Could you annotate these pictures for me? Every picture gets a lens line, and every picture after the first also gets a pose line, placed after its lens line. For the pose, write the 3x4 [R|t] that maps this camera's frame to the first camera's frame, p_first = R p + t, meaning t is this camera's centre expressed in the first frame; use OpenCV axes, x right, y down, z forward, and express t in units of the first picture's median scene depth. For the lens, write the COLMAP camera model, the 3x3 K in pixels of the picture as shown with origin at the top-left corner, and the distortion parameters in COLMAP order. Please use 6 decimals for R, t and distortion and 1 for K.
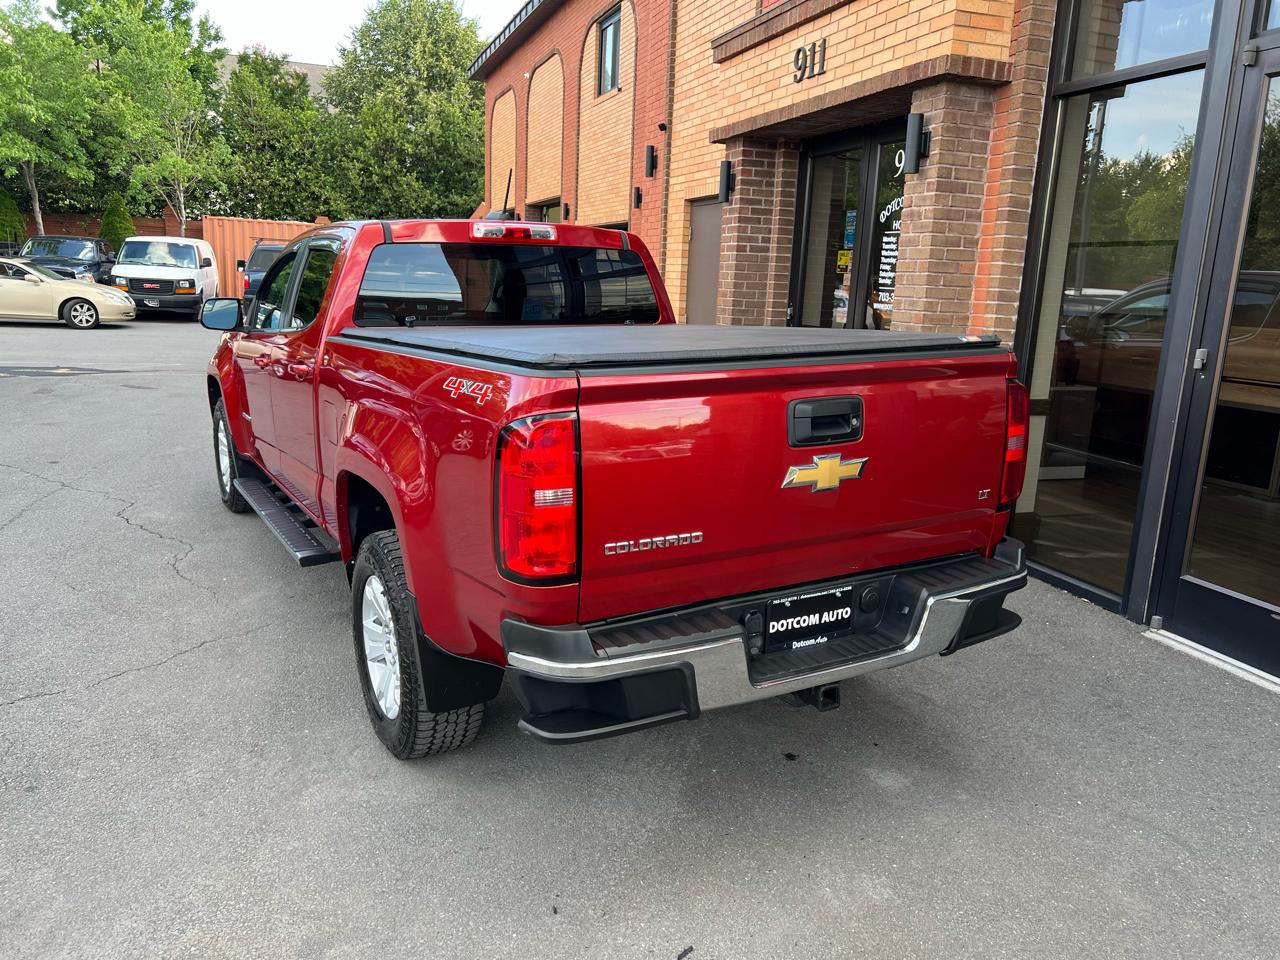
lens RADIAL K [[965.2, 0, 648.8], [0, 965.2, 483.7], [0, 0, 1]] dist [0.046449, -0.051195]
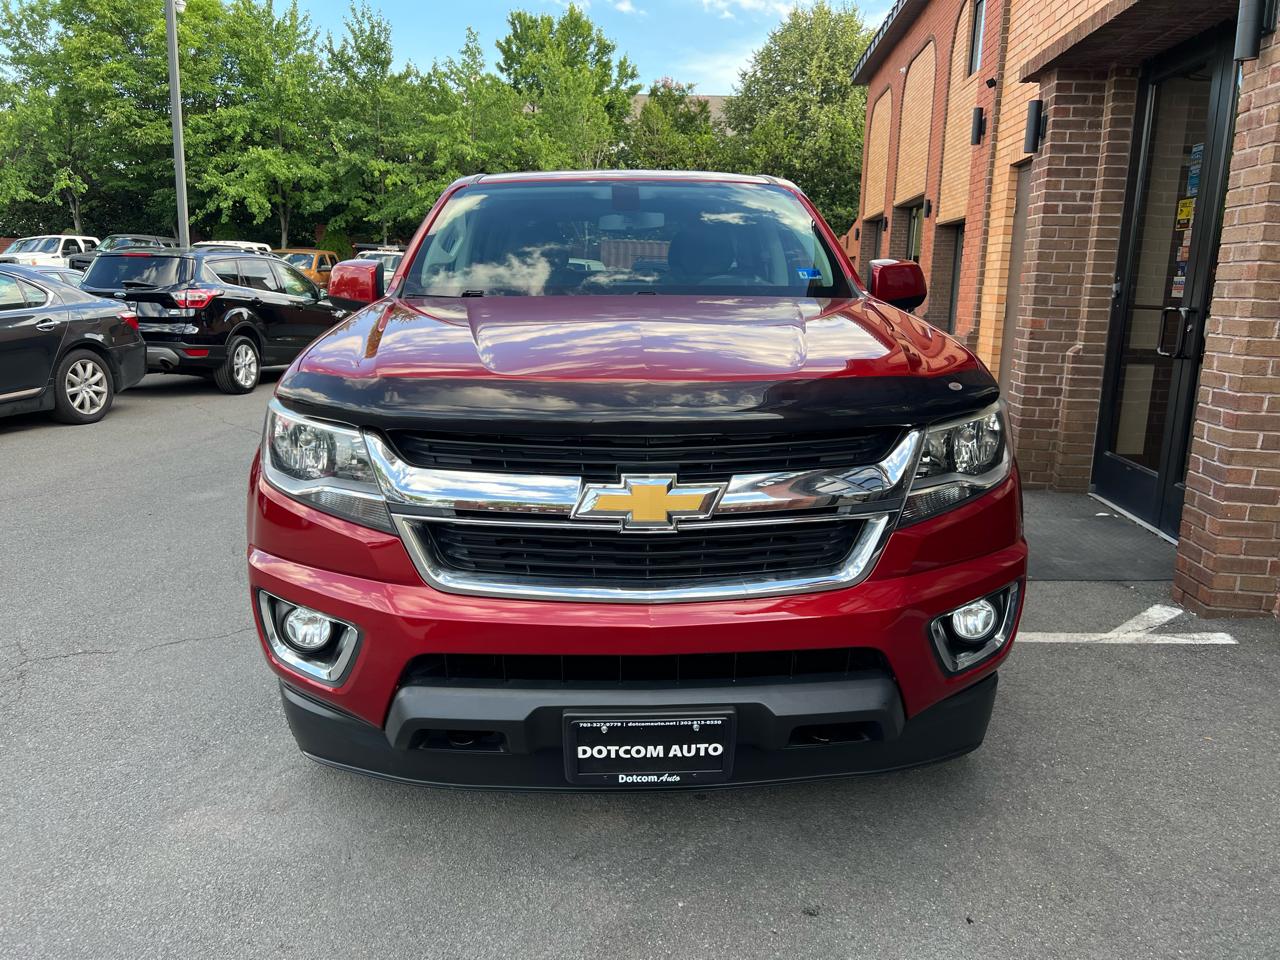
lens RADIAL K [[970.2, 0, 639.6], [0, 970.2, 468.4], [0, 0, 1]] dist [0.042094, -0.053053]
pose [[0.913082, 0.058633, -0.403540, 0.128690], [-0.074052, 0.996996, -0.022698, 0.008353], [0.400997, 0.050608, 0.914681, 0.162997]]
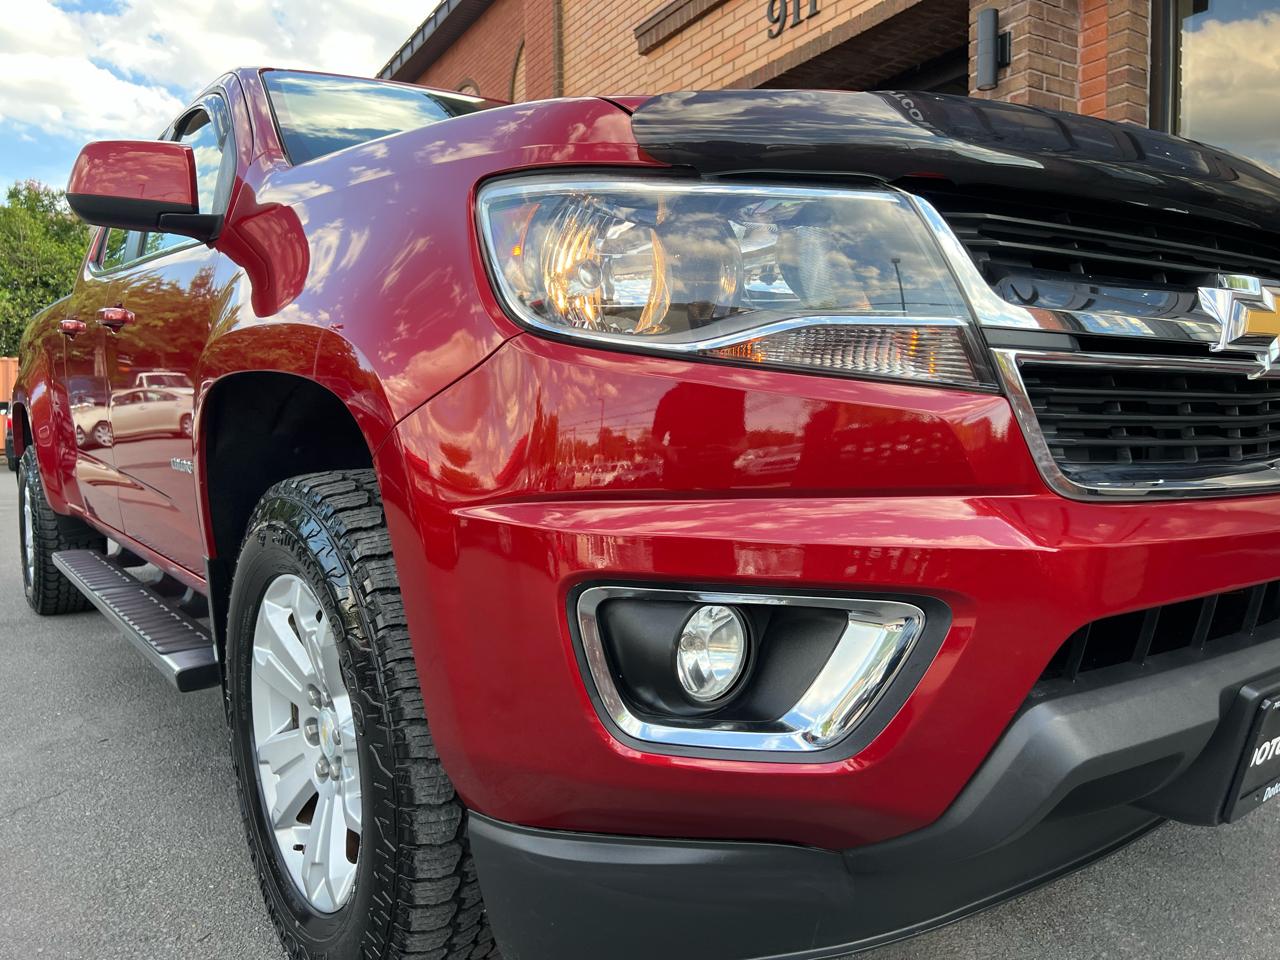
lens RADIAL K [[970.2, 0, 639.6], [0, 970.2, 468.4], [0, 0, 1]] dist [0.042094, -0.053053]
pose [[0.981278, -0.052042, 0.185431, -0.111717], [0.082520, 0.983556, -0.160647, 0.052965], [-0.174021, 0.172941, 0.969437, 0.263906]]
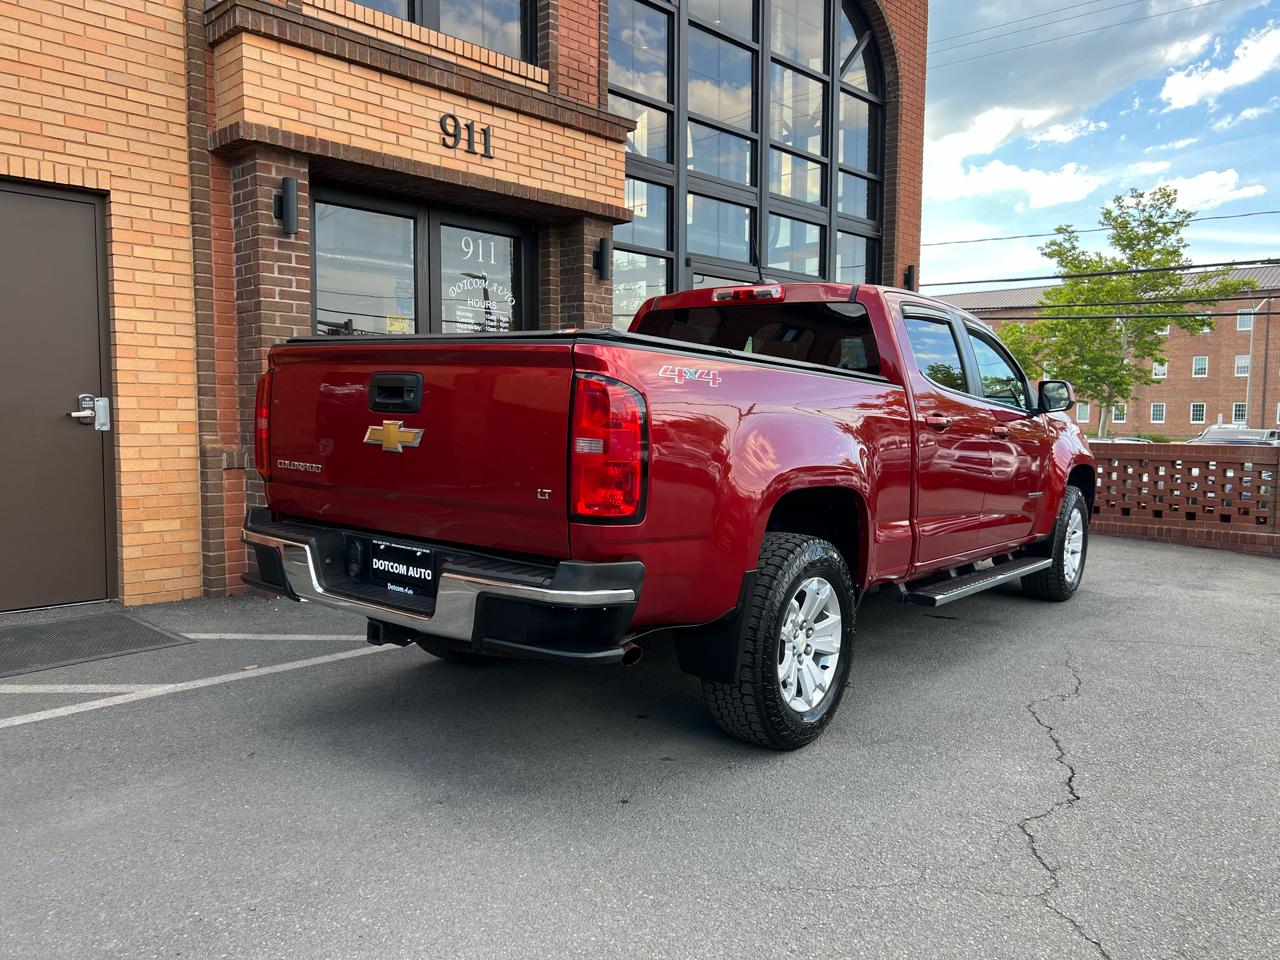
lens RADIAL K [[955.8, 0, 642.6], [0, 955.8, 483.1], [0, 0, 1]] dist [0.038465, -0.042262]
pose [[-0.439783, -0.107642, 0.891630, -0.740097], [0.161338, 0.967172, 0.196339, -0.217663], [-0.883494, 0.230201, -0.407979, 1.156854]]
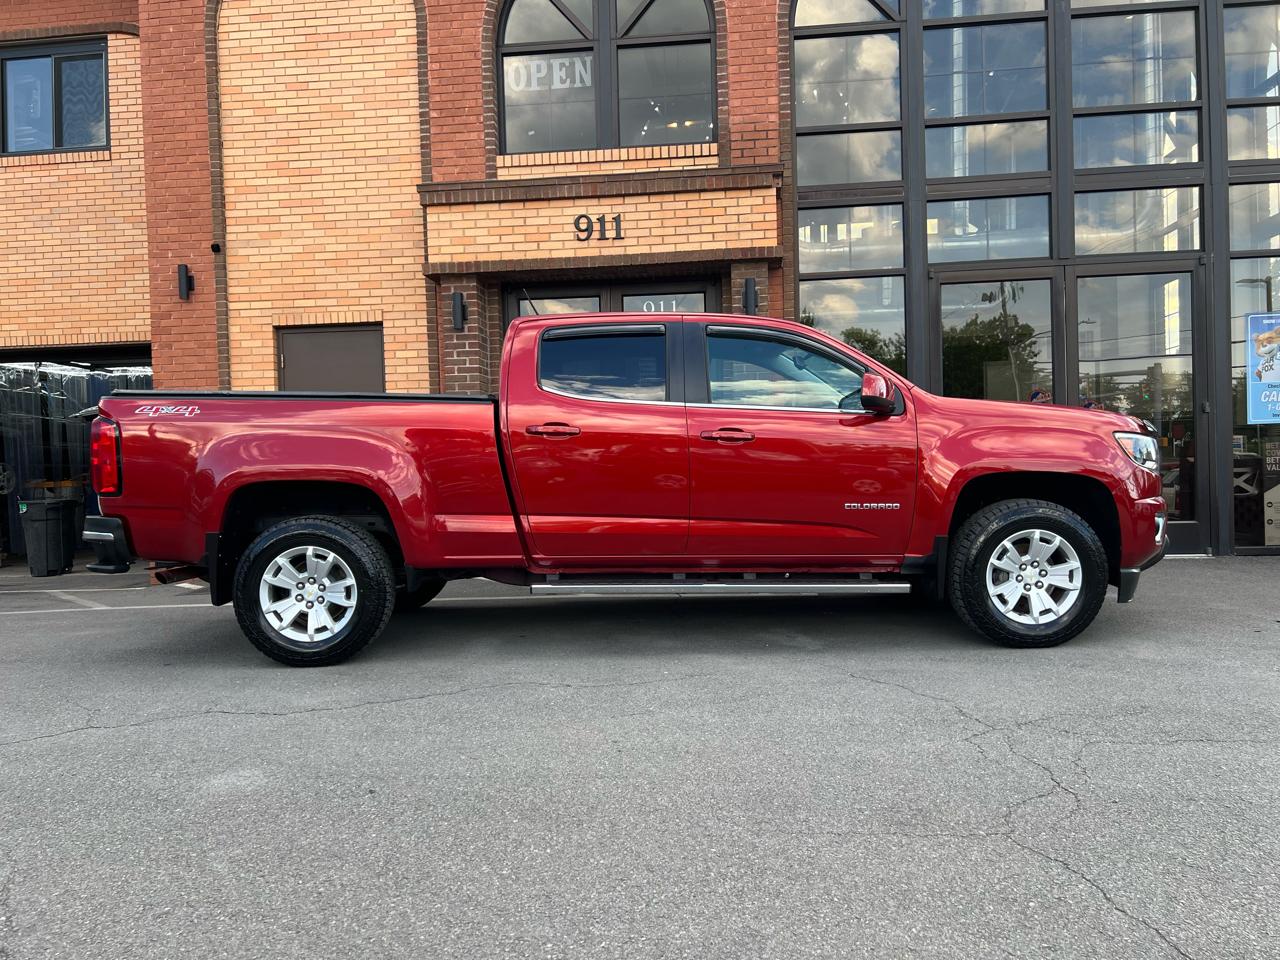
lens RADIAL K [[951.9, 0, 642.5], [0, 951.9, 481.8], [0, 0, 1]] dist [0.068237, -0.085648]
pose [[0.430391, -0.058293, 0.900759, -0.850297], [0.228966, 0.972324, -0.046478, -0.027040], [-0.873120, 0.226247, 0.431826, 0.412288]]
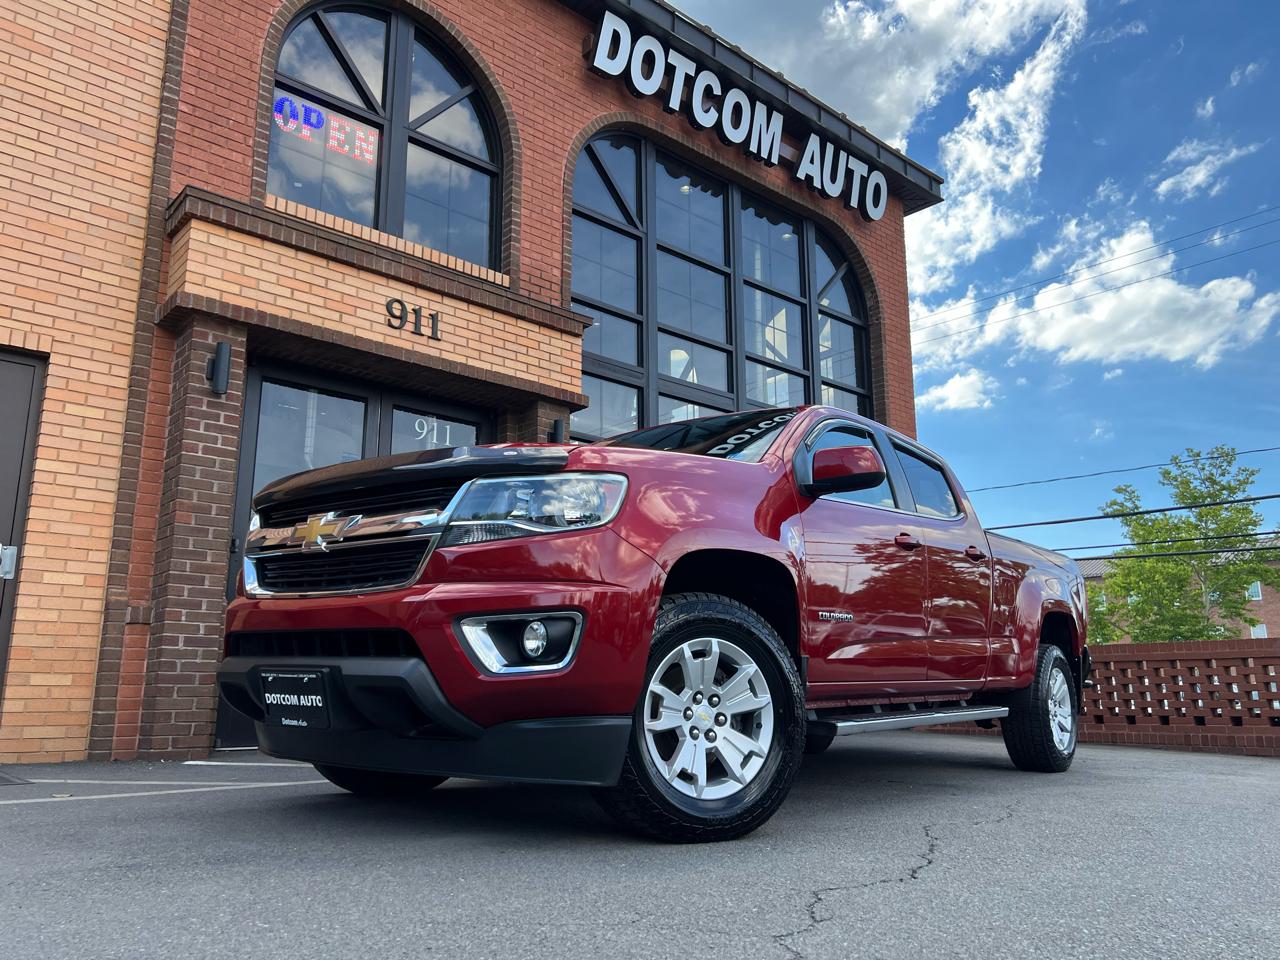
lens RADIAL K [[952.9, 0, 641.5], [0, 952.9, 489.4], [0, 0, 1]] dist [0.048976, -0.053854]
pose [[-0.364967, 0.160504, 0.917081, -0.755002], [0.181048, 0.978459, -0.099195, -0.085821], [-0.913247, 0.129833, -0.386165, 1.045414]]
